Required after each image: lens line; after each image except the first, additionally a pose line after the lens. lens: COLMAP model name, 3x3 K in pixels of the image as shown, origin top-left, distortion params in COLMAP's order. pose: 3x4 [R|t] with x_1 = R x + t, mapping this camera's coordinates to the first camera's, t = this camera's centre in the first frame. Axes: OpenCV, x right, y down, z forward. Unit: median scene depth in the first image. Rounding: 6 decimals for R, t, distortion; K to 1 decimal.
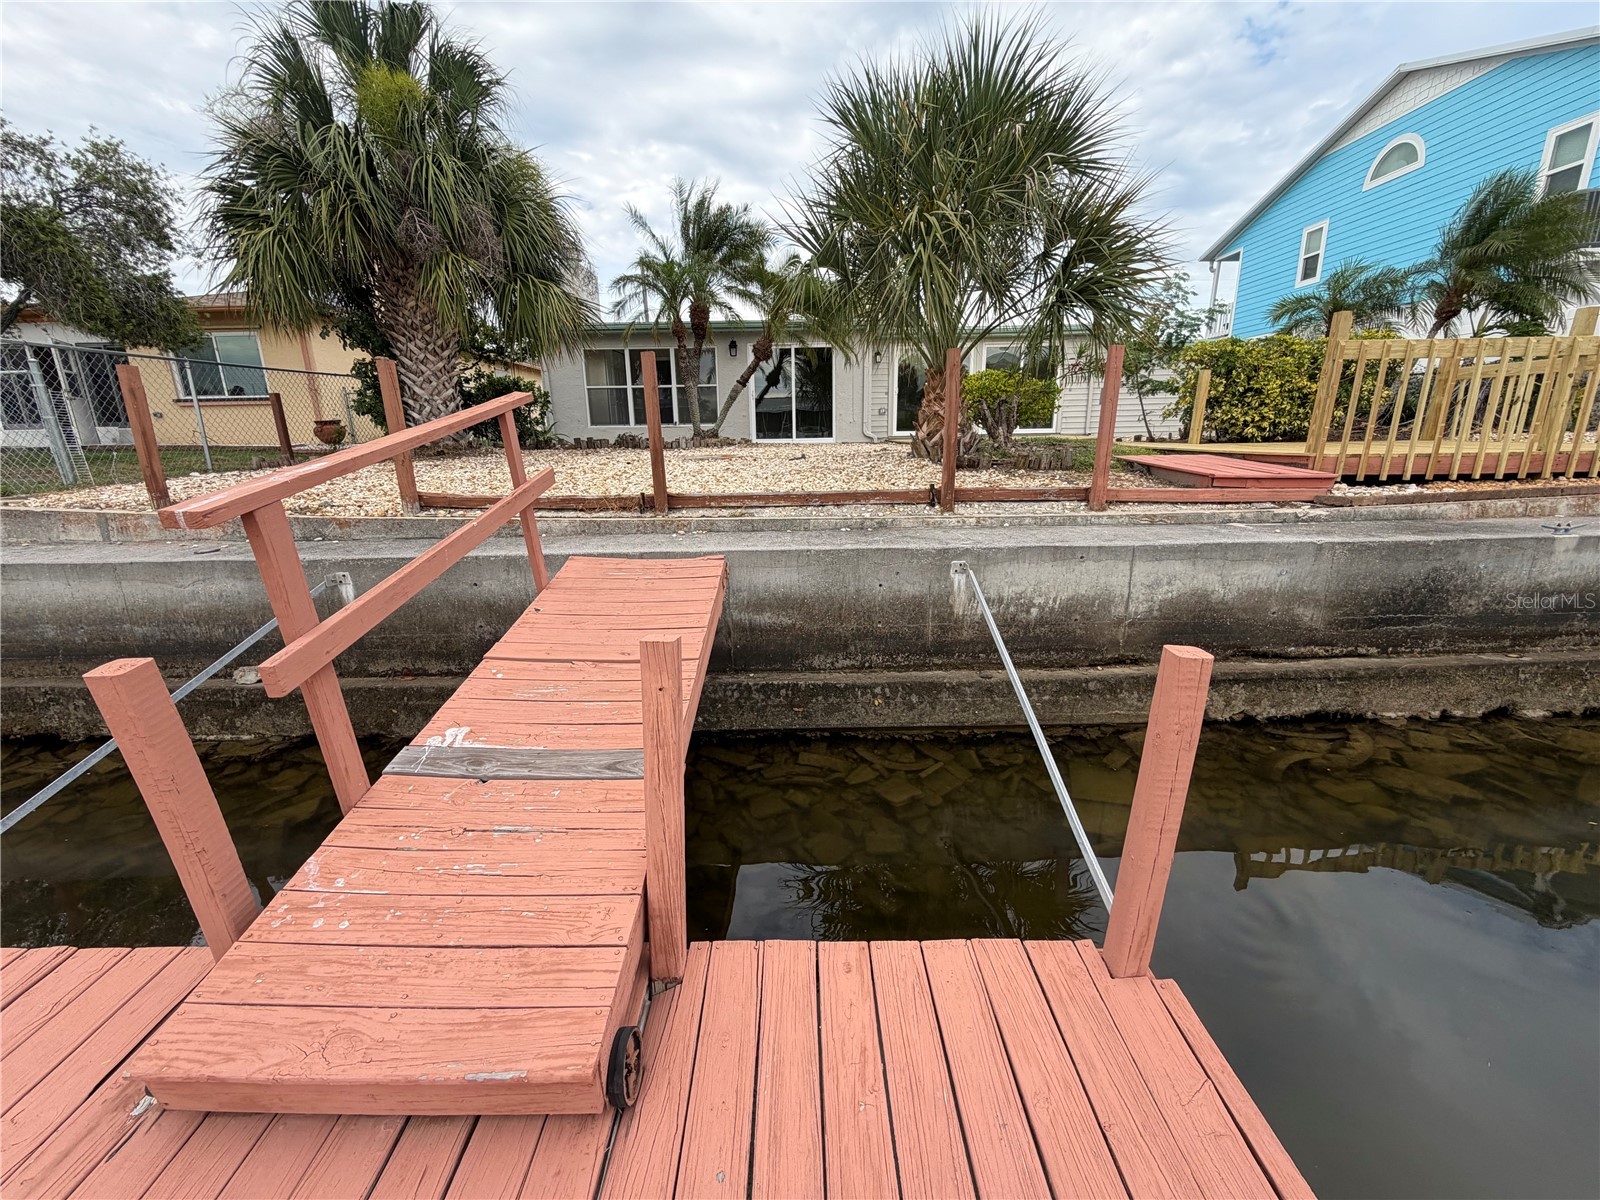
lens RADIAL K [[641.4, 0, 798.6], [0, 641.4, 600.5], [0, 0, 1]] dist [0.000427, 0.000320]
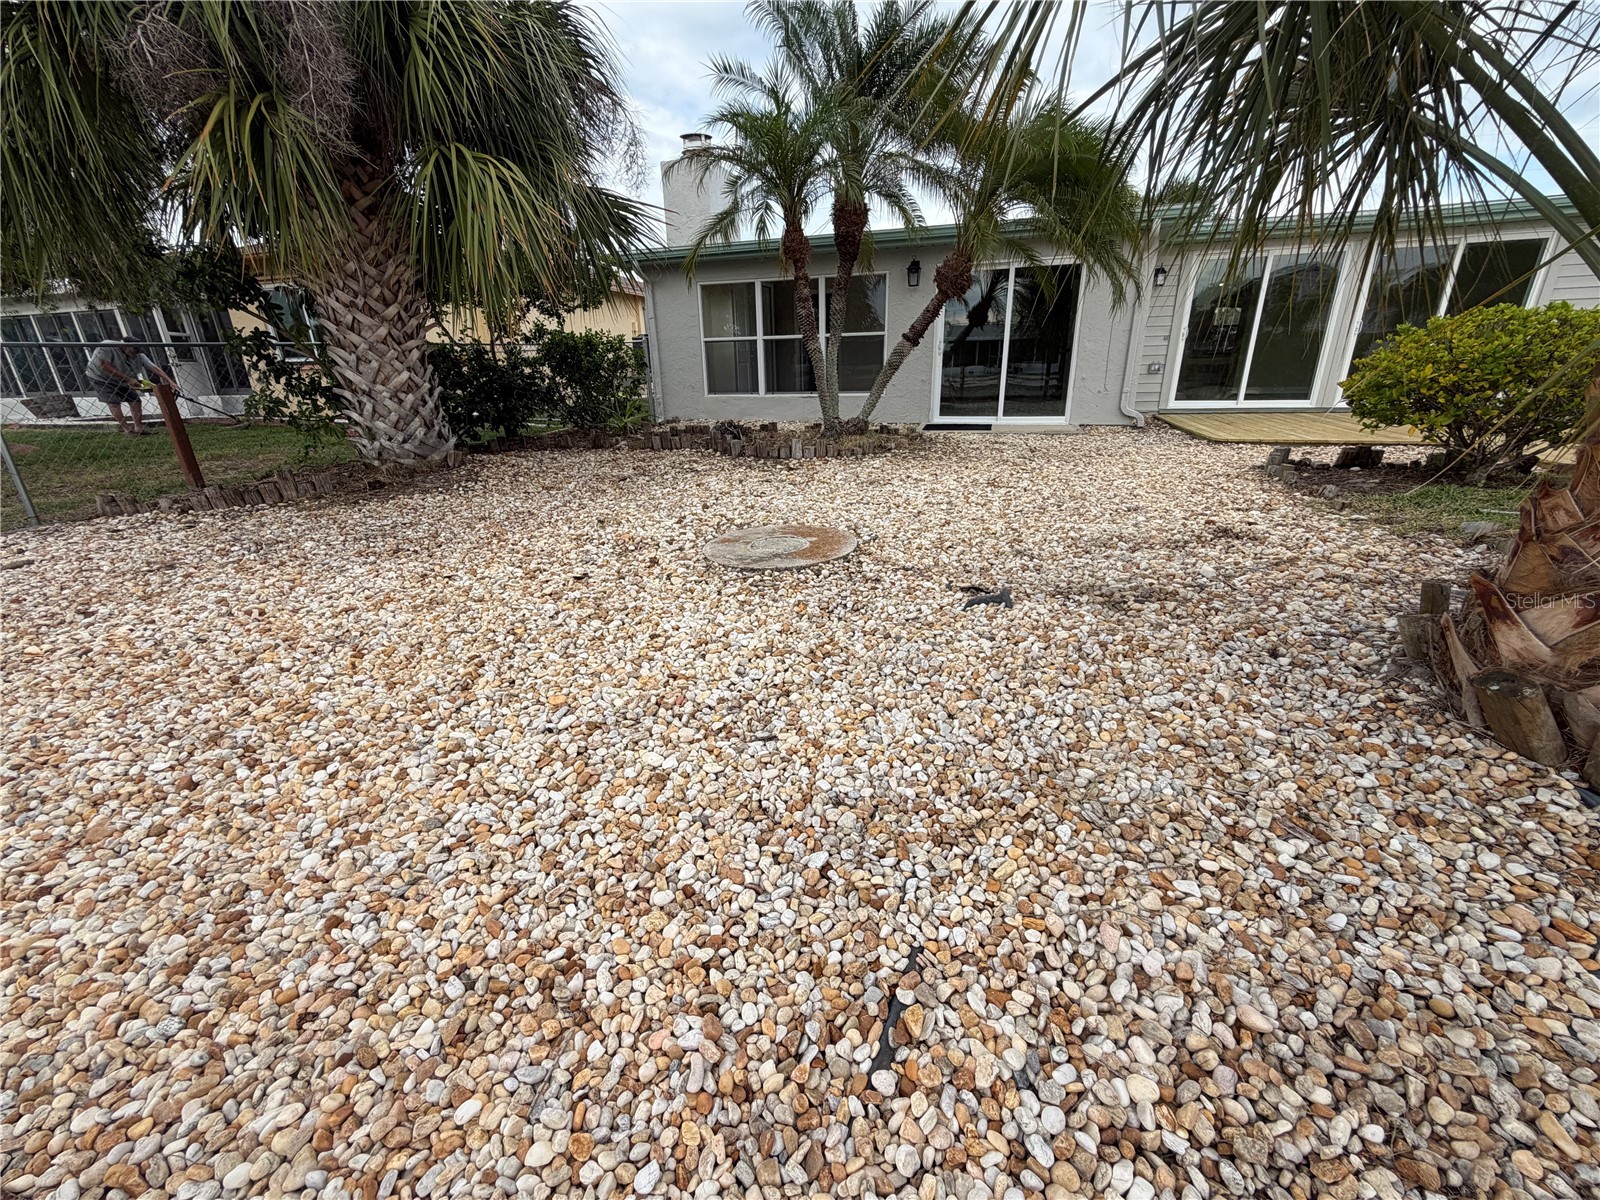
lens RADIAL K [[641.4, 0, 798.6], [0, 641.4, 600.5], [0, 0, 1]] dist [0.000427, 0.000320]
pose [[0.954071, 0.101216, -0.281963, 0.003435], [-0.070966, 0.990766, 0.115529, -0.418956], [0.291053, -0.090213, 0.952444, 1.012389]]
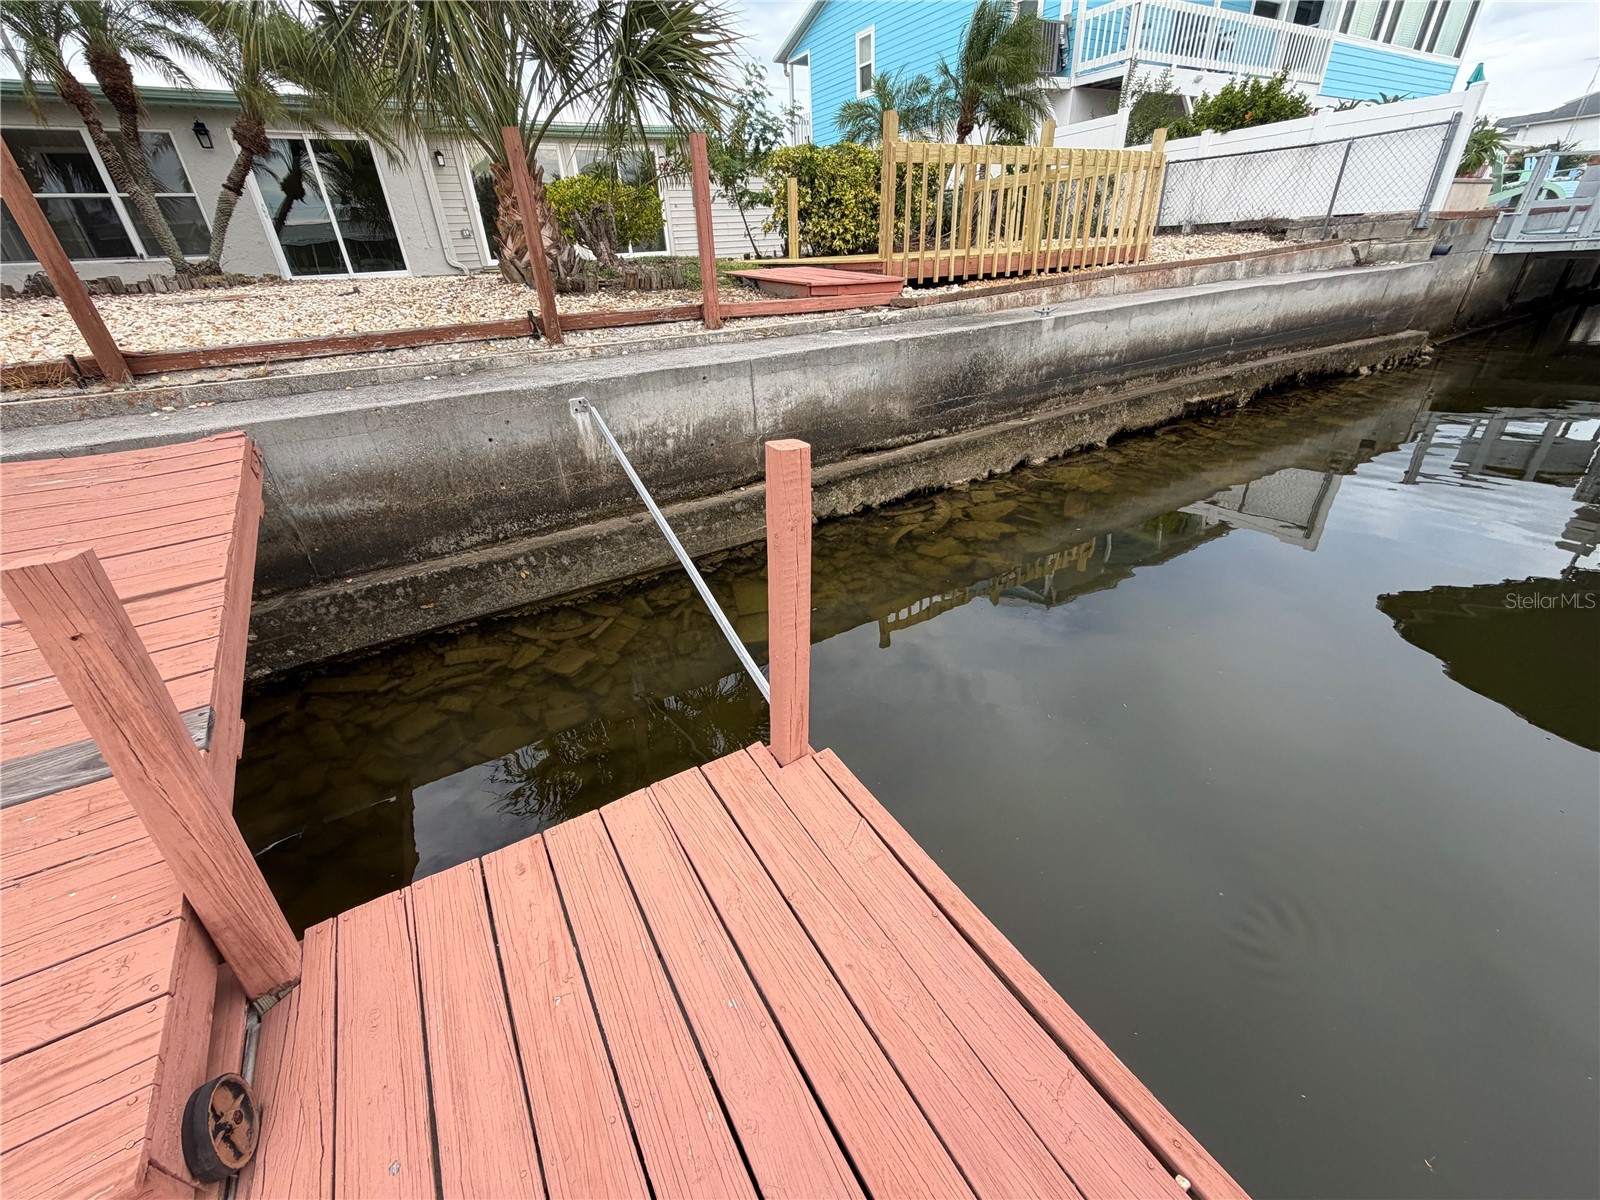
lens RADIAL K [[641.4, 0, 798.6], [0, 641.4, 600.5], [0, 0, 1]] dist [0.000427, 0.000320]
pose [[0.859107, -0.265788, 0.437369, 0.042400], [0.160465, 0.951372, 0.262950, 0.017030], [-0.485990, -0.155720, 0.859980, 0.038885]]
